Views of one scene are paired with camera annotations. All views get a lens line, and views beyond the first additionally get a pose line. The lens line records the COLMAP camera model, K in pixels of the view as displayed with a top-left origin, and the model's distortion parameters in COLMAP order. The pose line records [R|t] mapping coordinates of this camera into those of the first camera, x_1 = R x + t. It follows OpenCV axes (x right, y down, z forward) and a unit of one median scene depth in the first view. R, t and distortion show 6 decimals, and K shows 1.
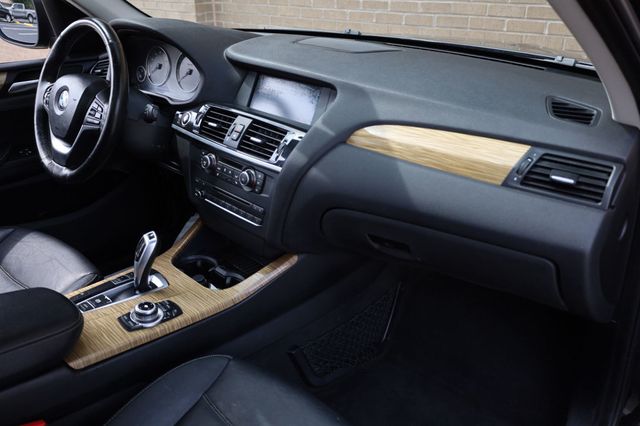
lens RADIAL K [[587.6, 0, 320.0], [0, 587.6, 213.0], [0, 0, 1]] dist [0.007540, 0.004493]
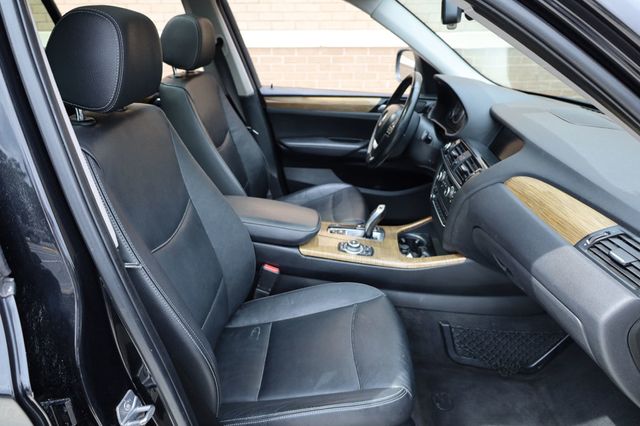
lens RADIAL K [[439.9, 0, 320.0], [0, 439.9, 213.0], [0, 0, 1]] dist [-0.008533, 0.002775]
pose [[0.674148, 0.342715, -0.654271, 0.413142], [-0.363919, 0.924968, 0.109534, -0.014710], [0.642719, 0.164259, 0.748286, 0.006269]]
